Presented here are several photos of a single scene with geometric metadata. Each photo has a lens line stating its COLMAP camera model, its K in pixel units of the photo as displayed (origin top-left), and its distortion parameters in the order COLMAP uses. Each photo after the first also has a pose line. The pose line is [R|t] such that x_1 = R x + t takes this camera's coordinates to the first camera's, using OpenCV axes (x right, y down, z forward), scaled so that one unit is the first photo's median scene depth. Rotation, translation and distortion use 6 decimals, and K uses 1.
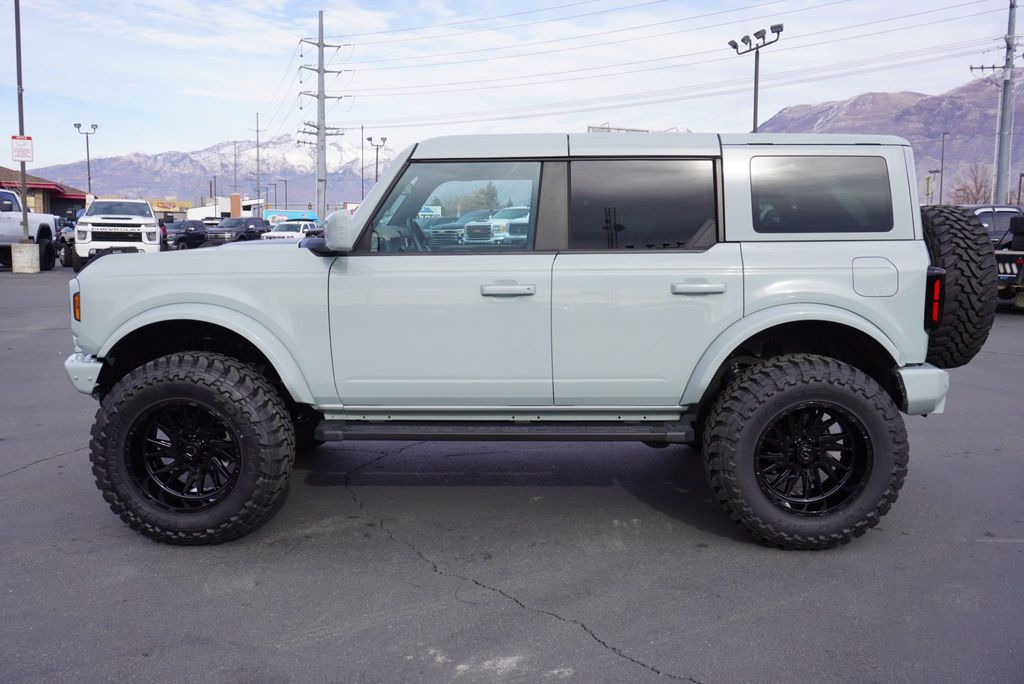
lens RADIAL K [[920.9, 0, 512.0], [0, 920.9, 342.0], [0, 0, 1]] dist [-0.003385, 0.002543]
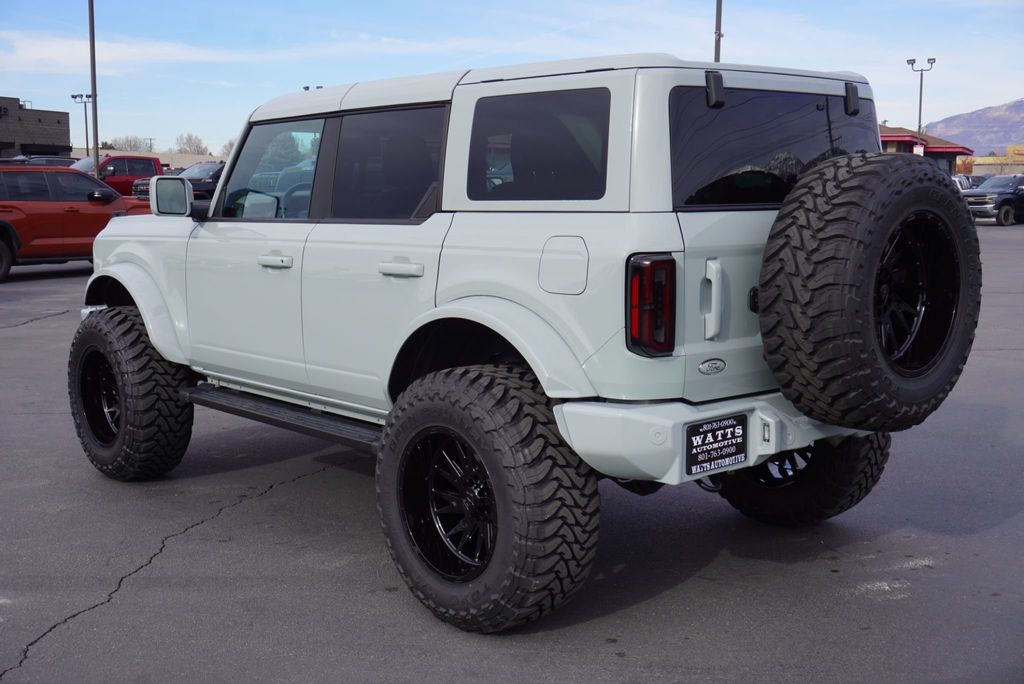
lens RADIAL K [[1196.3, 0, 515.3], [0, 1196.3, 367.5], [0, 0, 1]] dist [0.000639, 0.001412]
pose [[0.659883, 0.104265, -0.744099, 1.033203], [-0.084363, 0.994344, 0.064515, -0.048240], [0.746617, 0.020202, 0.664947, 0.380009]]
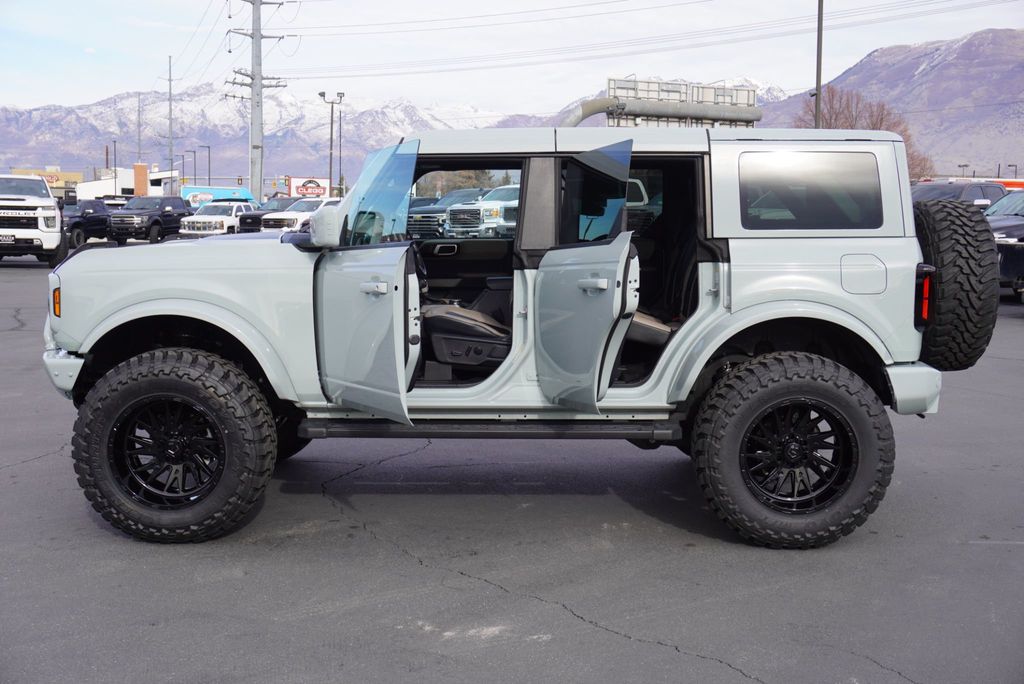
lens RADIAL K [[1238.3, 0, 512.0], [0, 1238.3, 342.0], [0, 0, 1]] dist [-0.002713, 0.007716]
pose [[0.999994, 0.002533, 0.002477, 0.011479], [-0.002491, 0.999857, -0.016718, 0.025648], [-0.002519, 0.016712, 0.999857, -0.332065]]
